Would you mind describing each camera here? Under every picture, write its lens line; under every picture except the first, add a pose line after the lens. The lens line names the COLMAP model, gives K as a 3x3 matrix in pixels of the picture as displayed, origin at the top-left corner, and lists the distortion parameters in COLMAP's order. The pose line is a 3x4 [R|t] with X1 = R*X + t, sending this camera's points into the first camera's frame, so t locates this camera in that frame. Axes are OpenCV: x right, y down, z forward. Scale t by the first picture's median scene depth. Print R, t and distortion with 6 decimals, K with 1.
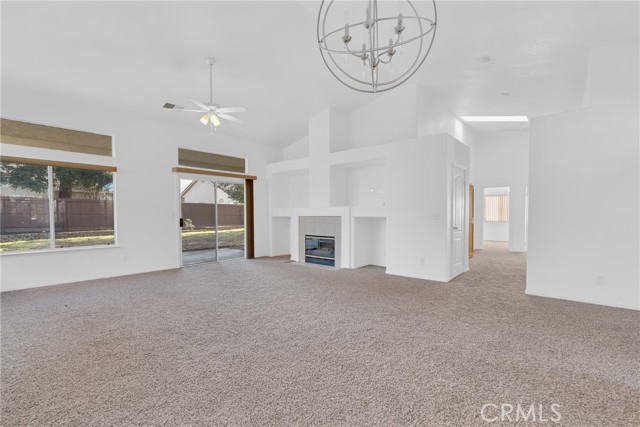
lens RADIAL K [[295.2, 0, 303.2], [0, 295.2, 218.2], [0, 0, 1]] dist [-0.013451, -0.000316]
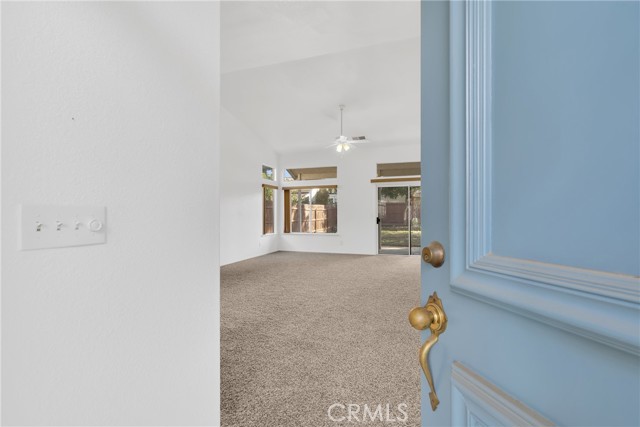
lens RADIAL K [[295.2, 0, 316.5], [0, 295.2, 213.7], [0, 0, 1]] dist [-0.013451, -0.000316]
pose [[0.369983, 0.001185, -0.929038, 0.605606], [-0.018138, 0.999818, -0.005948, -0.003443], [0.928861, 0.019052, 0.369937, 0.227400]]
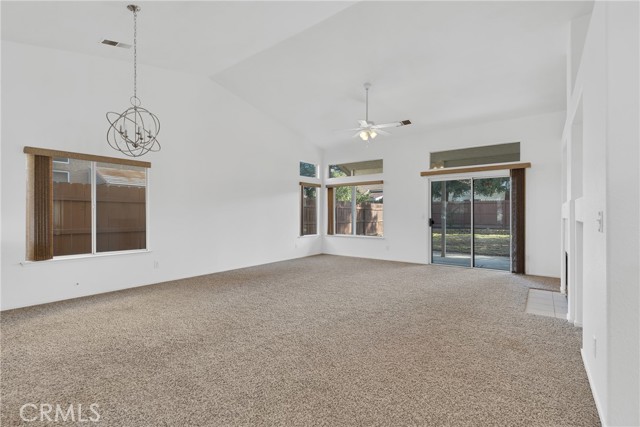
lens RADIAL K [[295.2, 0, 320.7], [0, 295.2, 214.1], [0, 0, 1]] dist [-0.013451, -0.000316]
pose [[0.063757, 0.002696, -0.997962, 0.541506], [-0.019002, 0.999818, 0.001487, -0.008126], [0.997785, 0.018869, 0.063797, 0.463079]]
